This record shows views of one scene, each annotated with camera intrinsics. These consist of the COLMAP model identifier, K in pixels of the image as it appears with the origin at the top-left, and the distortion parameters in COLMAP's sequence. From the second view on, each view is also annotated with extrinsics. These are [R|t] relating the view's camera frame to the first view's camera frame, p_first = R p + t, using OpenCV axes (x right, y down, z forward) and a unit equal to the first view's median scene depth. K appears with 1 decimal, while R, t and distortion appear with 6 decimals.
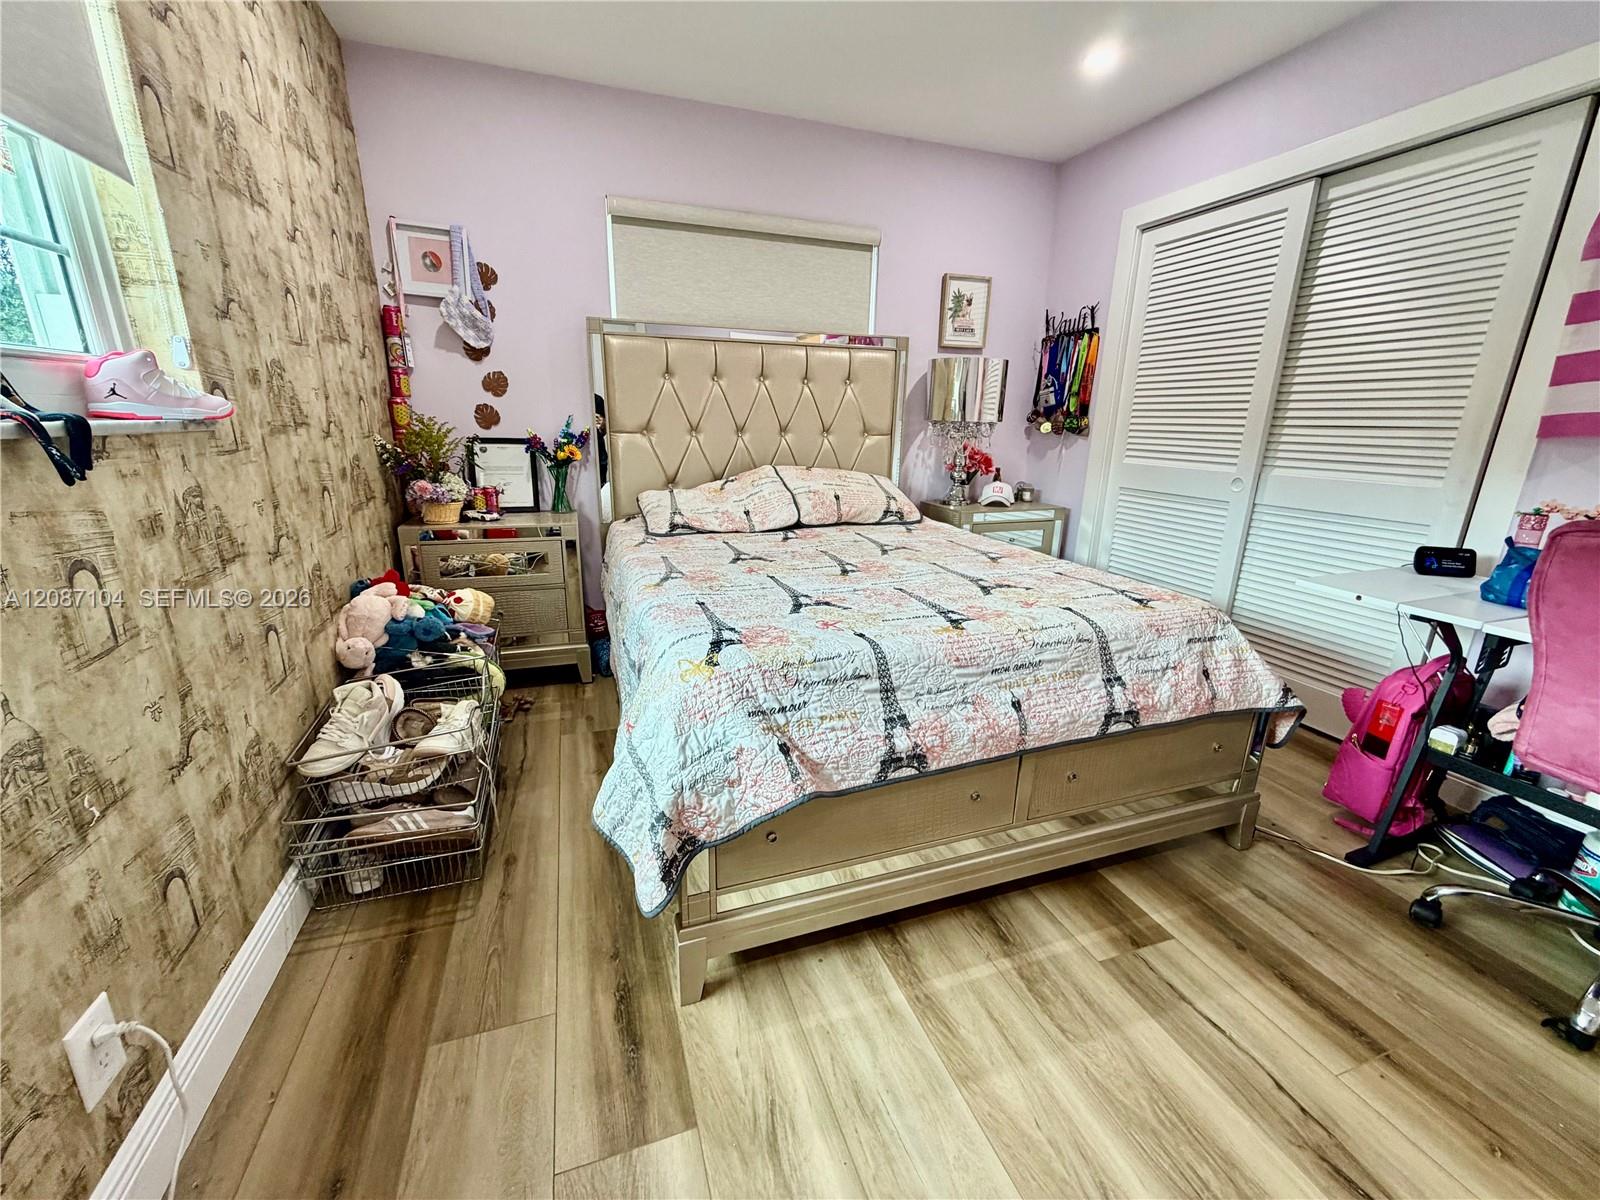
lens RADIAL K [[639.9, 0, 796.1], [0, 639.9, 599.8], [0, 0, 1]] dist [0.000623, 0.000076]
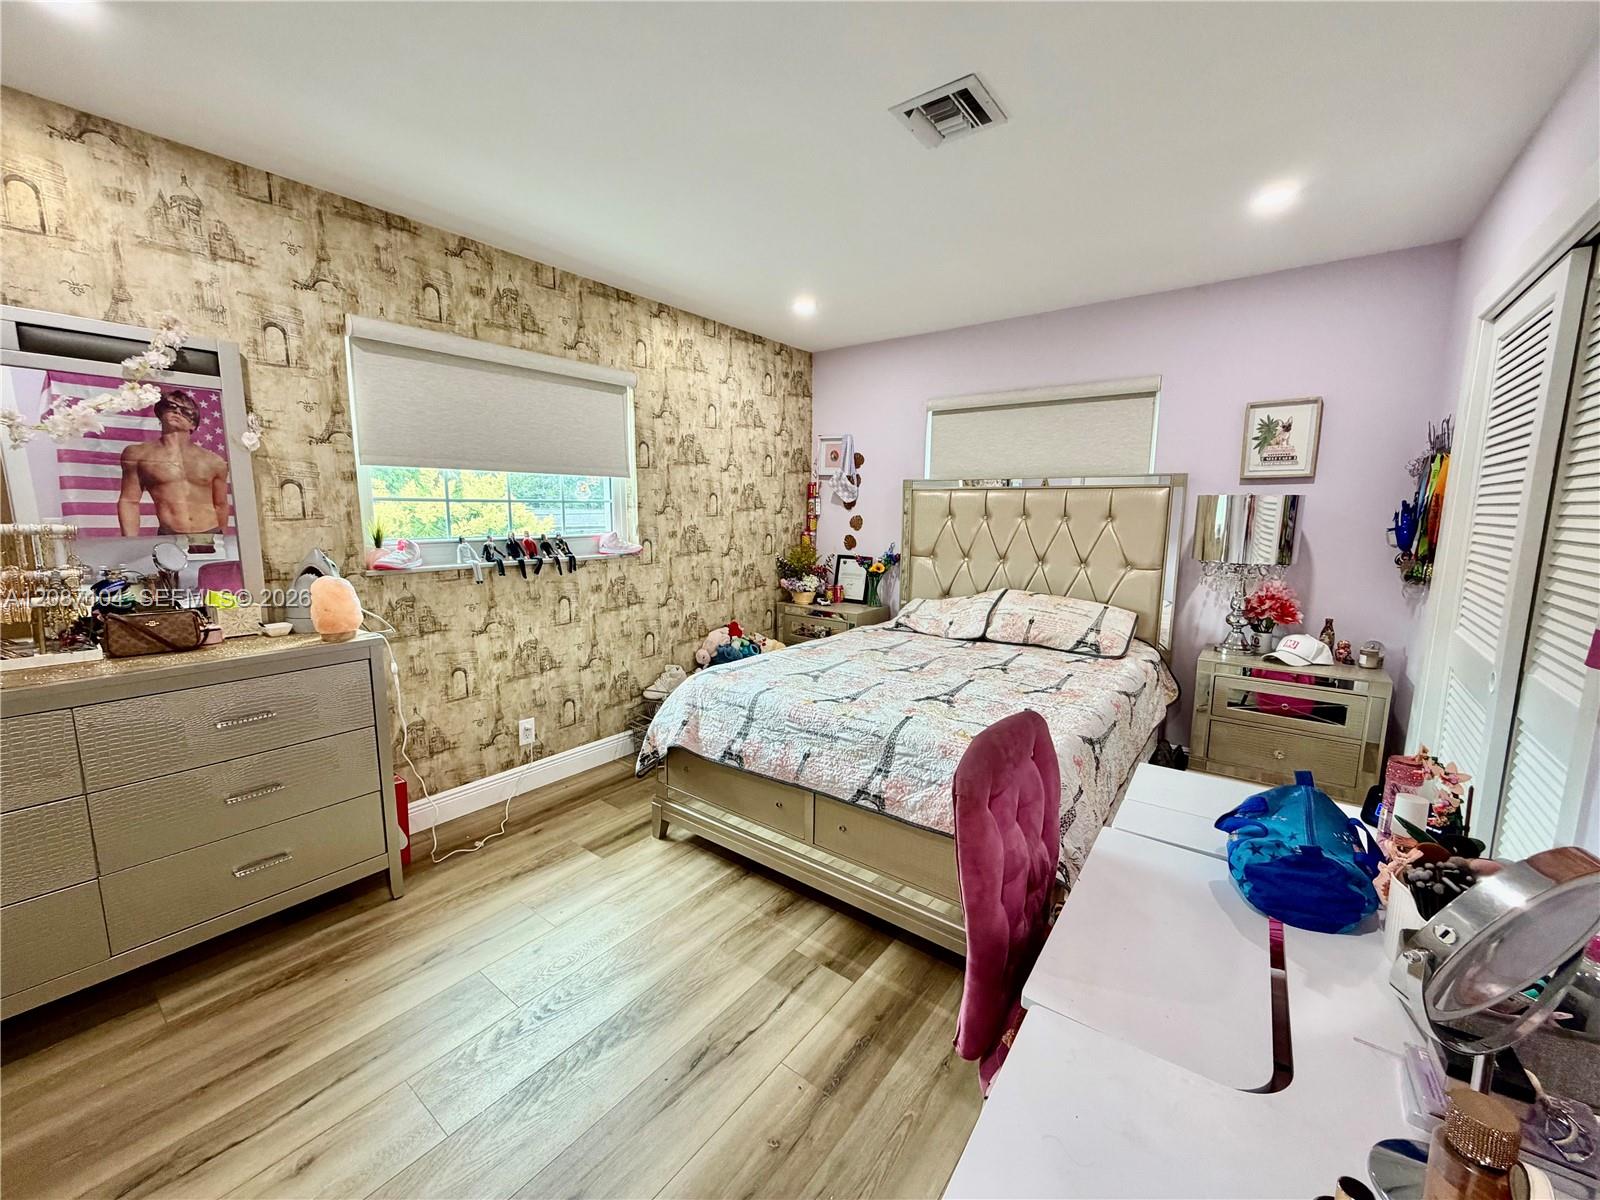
lens RADIAL K [[639.9, 0, 796.1], [0, 639.9, 599.8], [0, 0, 1]] dist [0.000623, 0.000076]
pose [[0.544301, 0.108088, -0.831898, 1.291022], [-0.226494, 0.973771, -0.021671, -0.132077], [0.807736, 0.200216, 0.554506, 0.049199]]
